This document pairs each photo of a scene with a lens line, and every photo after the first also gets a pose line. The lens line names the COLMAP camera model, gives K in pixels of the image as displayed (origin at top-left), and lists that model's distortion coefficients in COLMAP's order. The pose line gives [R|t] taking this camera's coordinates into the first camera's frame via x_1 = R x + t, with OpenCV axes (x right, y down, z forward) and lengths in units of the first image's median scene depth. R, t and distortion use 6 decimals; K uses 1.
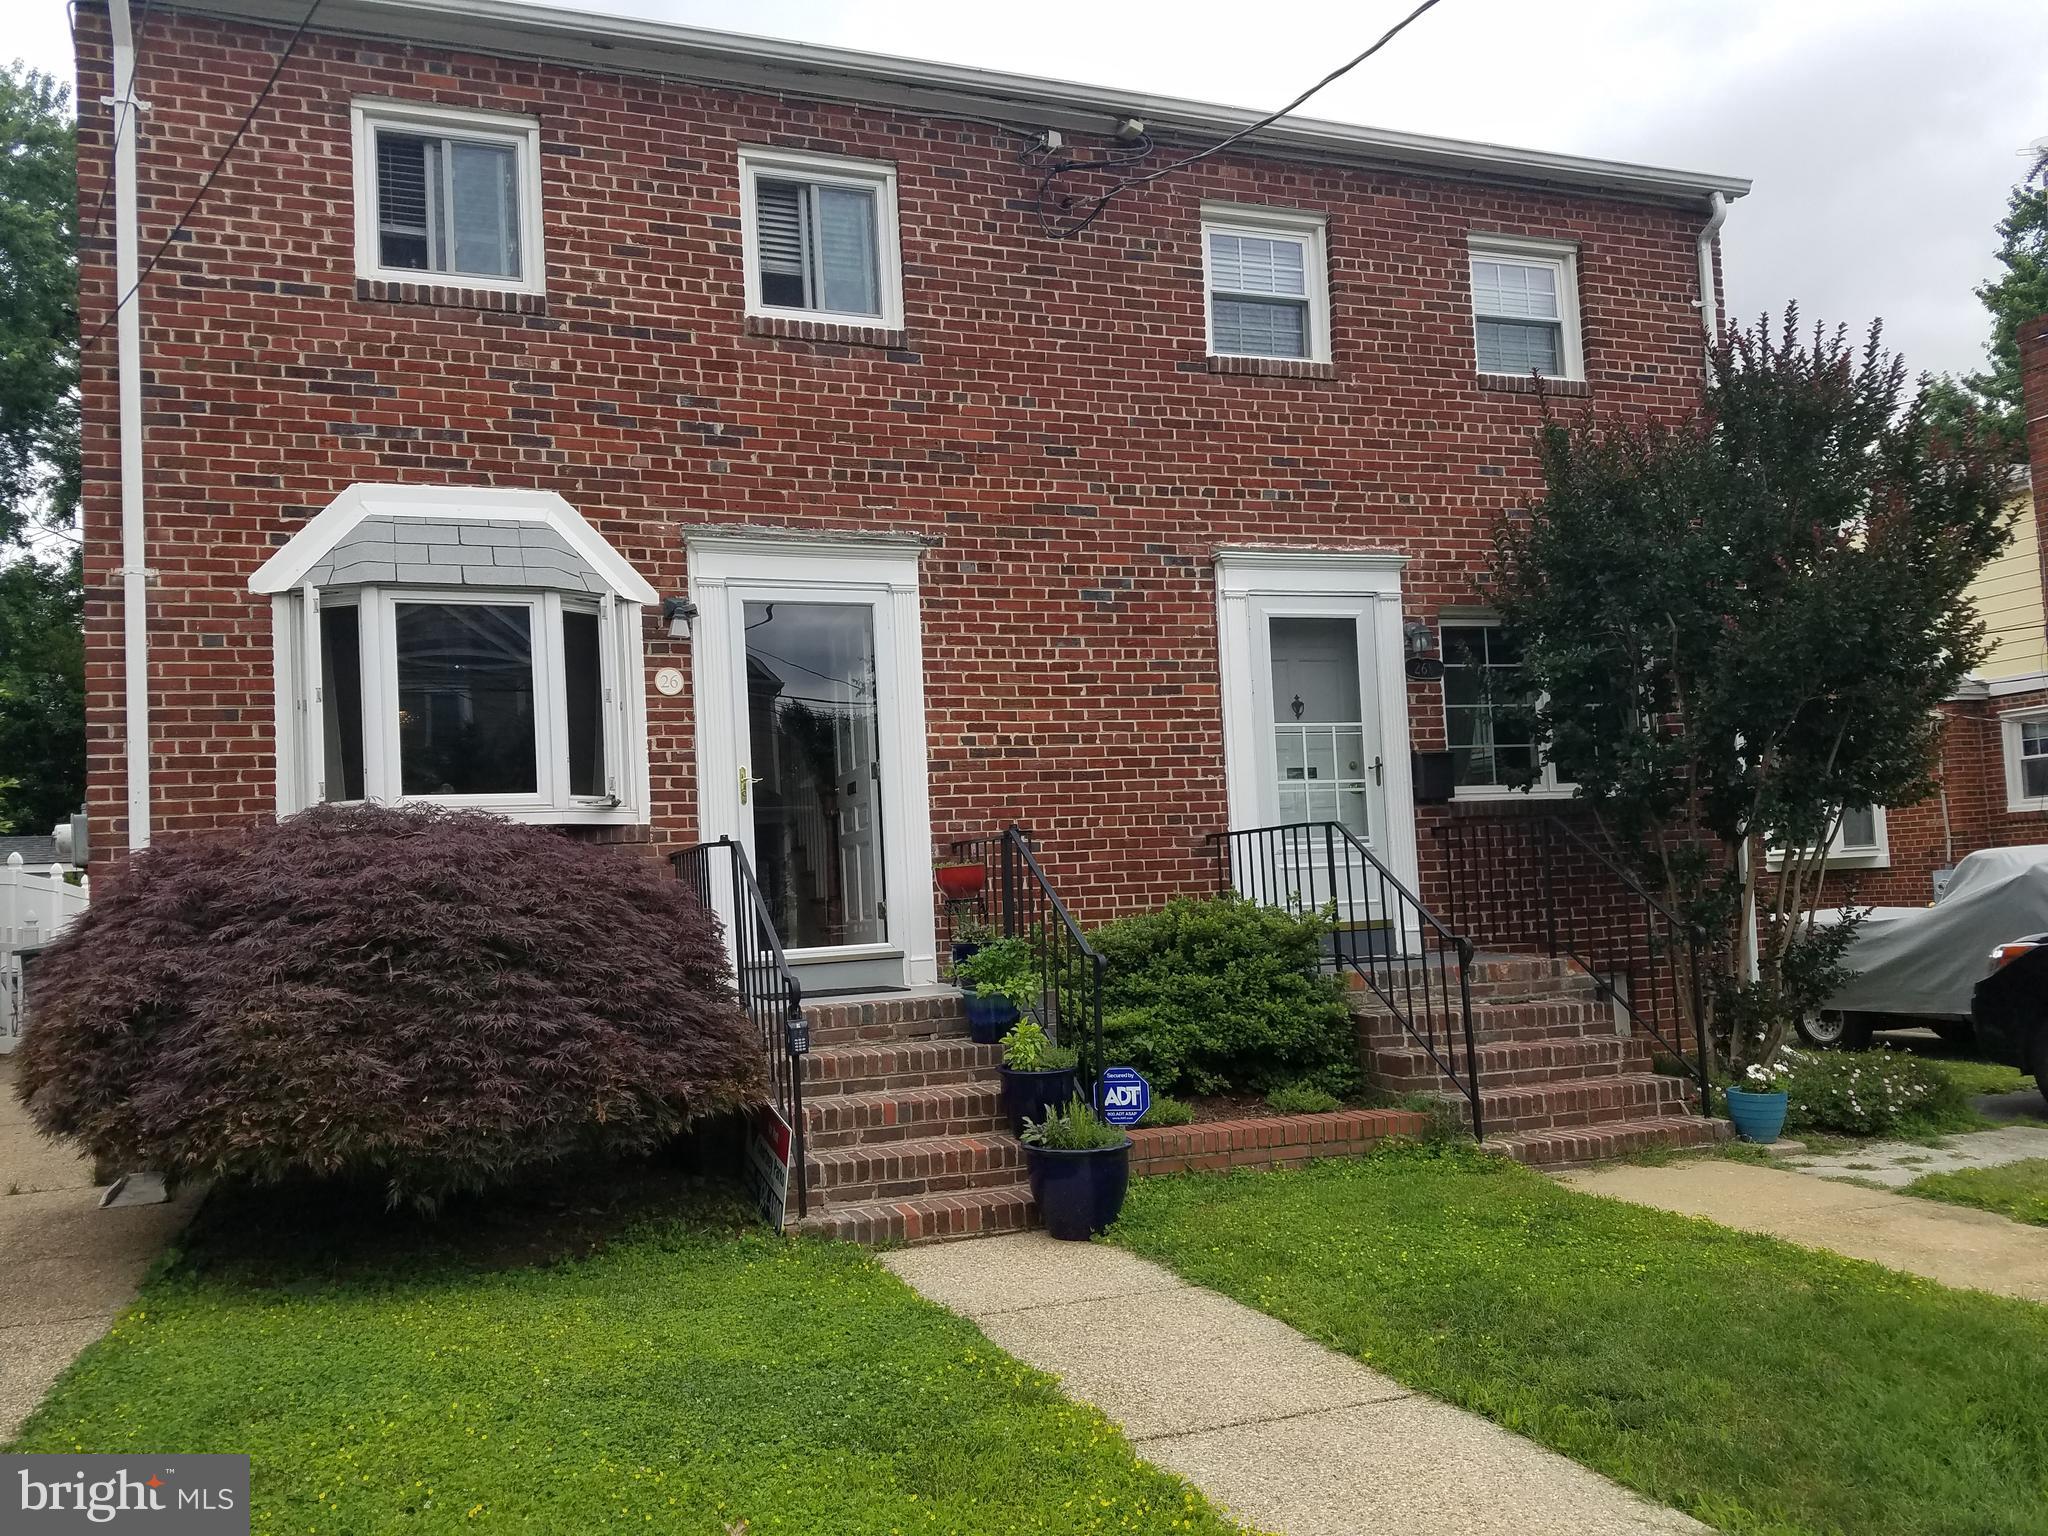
lens RADIAL K [[1693.7, 0, 1009.1], [0, 1693.7, 823.0], [0, 0, 1]] dist [0.293119, -0.635586]
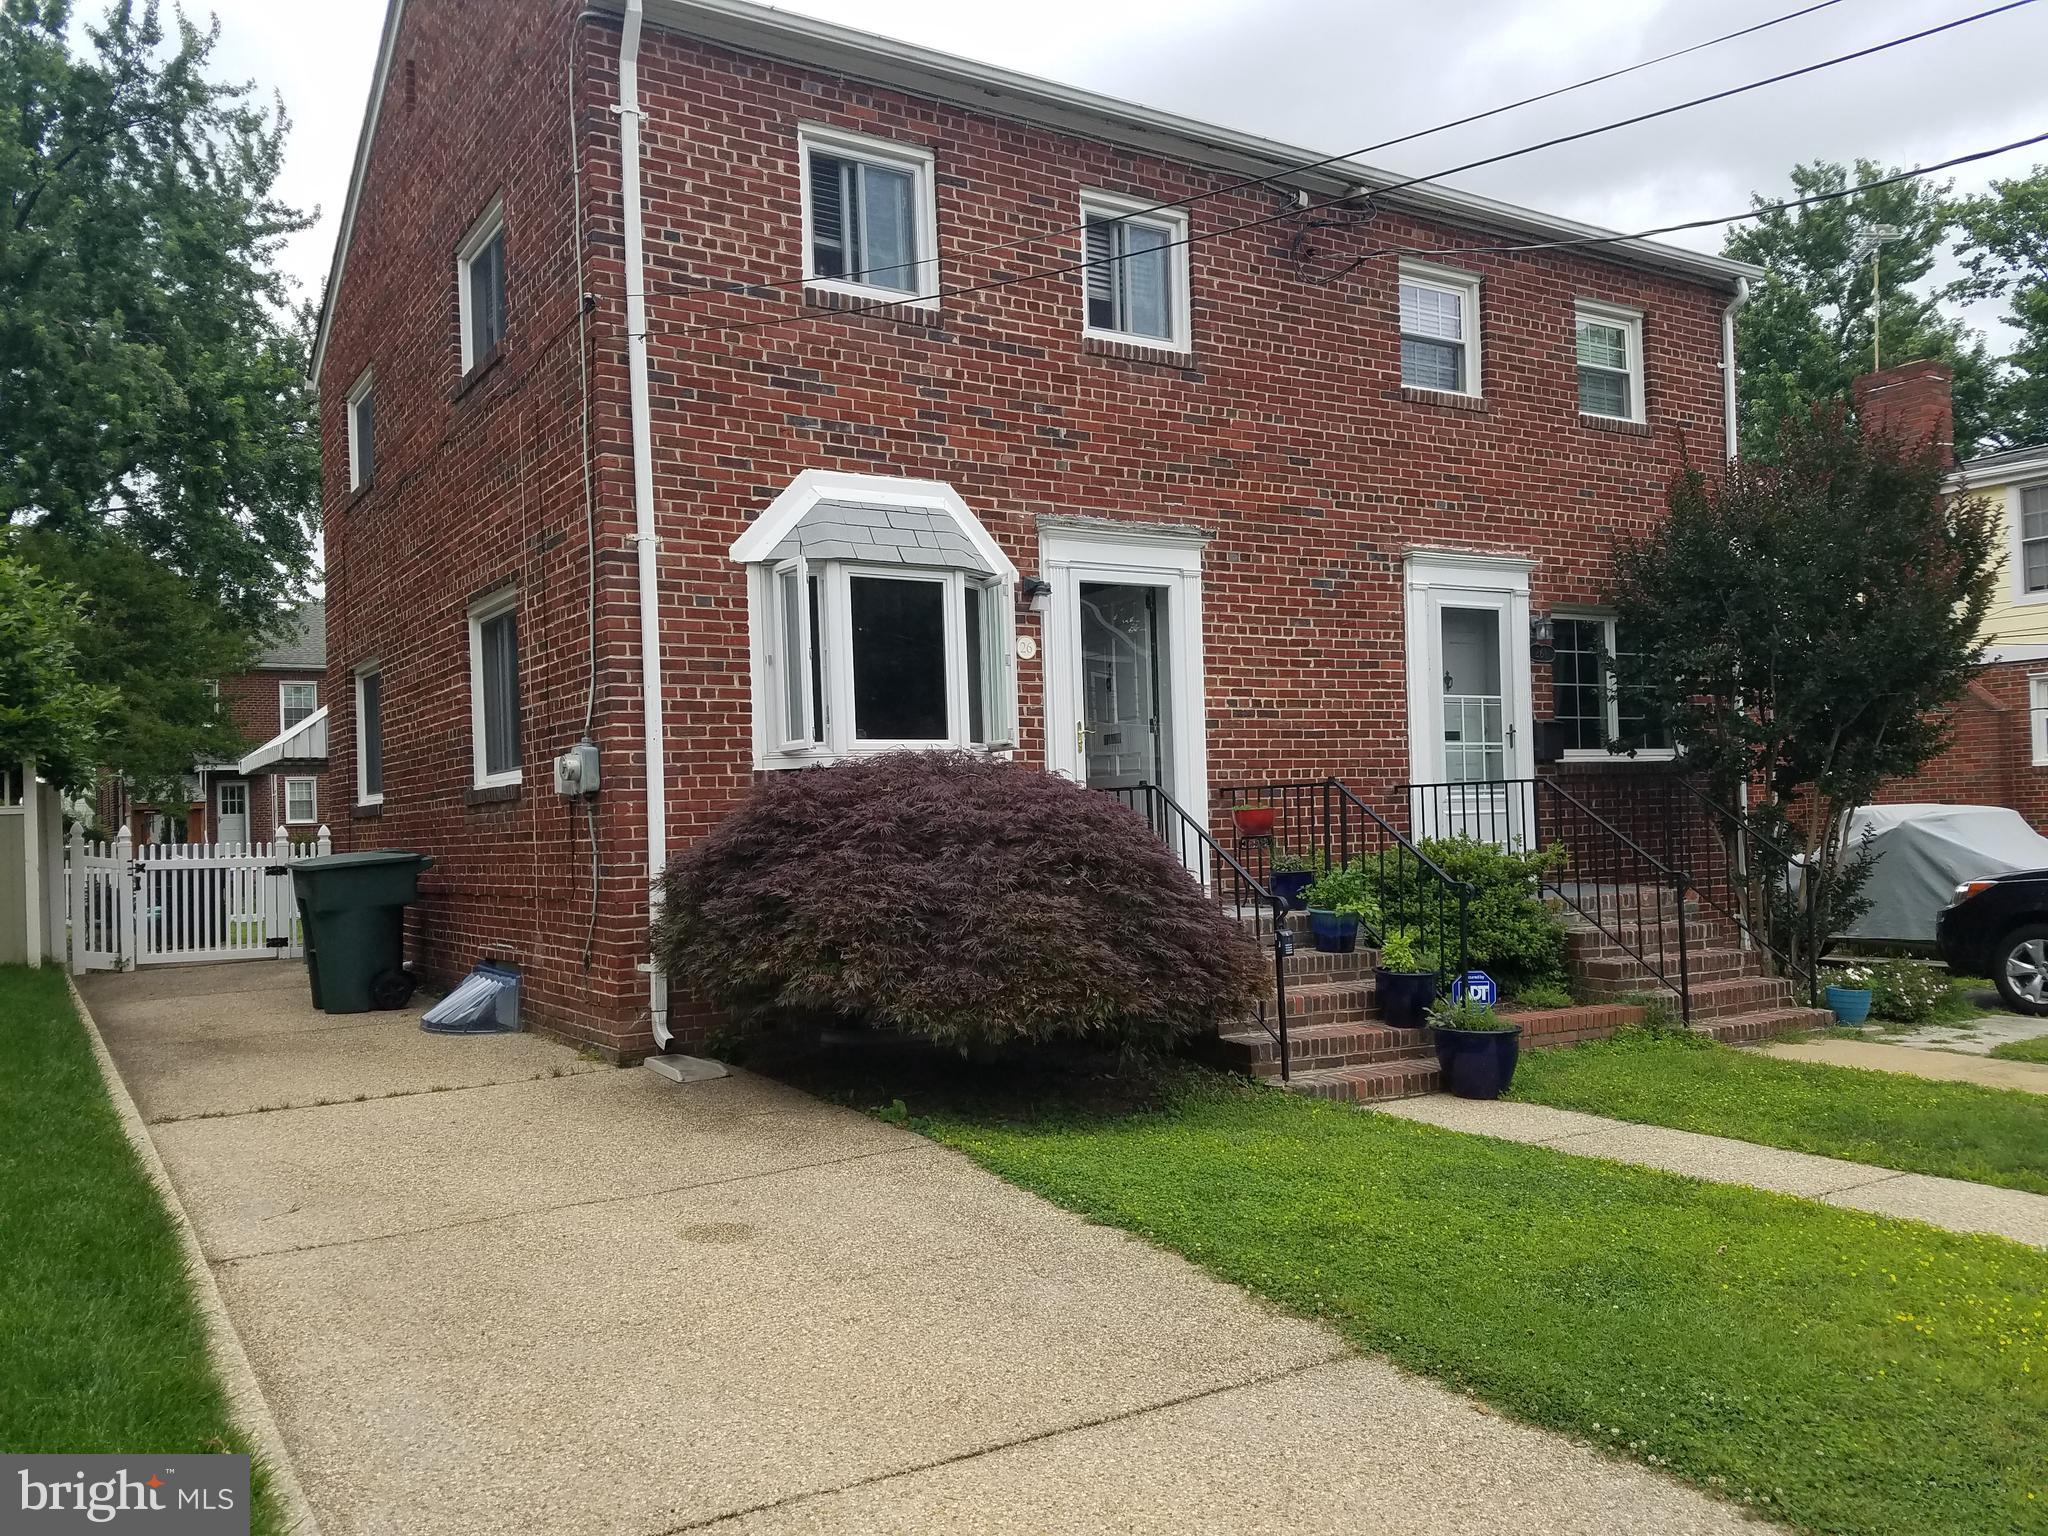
lens RADIAL K [[1693.7, 0, 1009.1], [0, 1693.7, 823.0], [0, 0, 1]] dist [0.293119, -0.635586]
pose [[0.975582, 0.020023, 0.218720, -0.443783], [-0.029291, 0.998801, 0.039213, -0.006548], [-0.217673, -0.044662, 0.974999, -0.145077]]
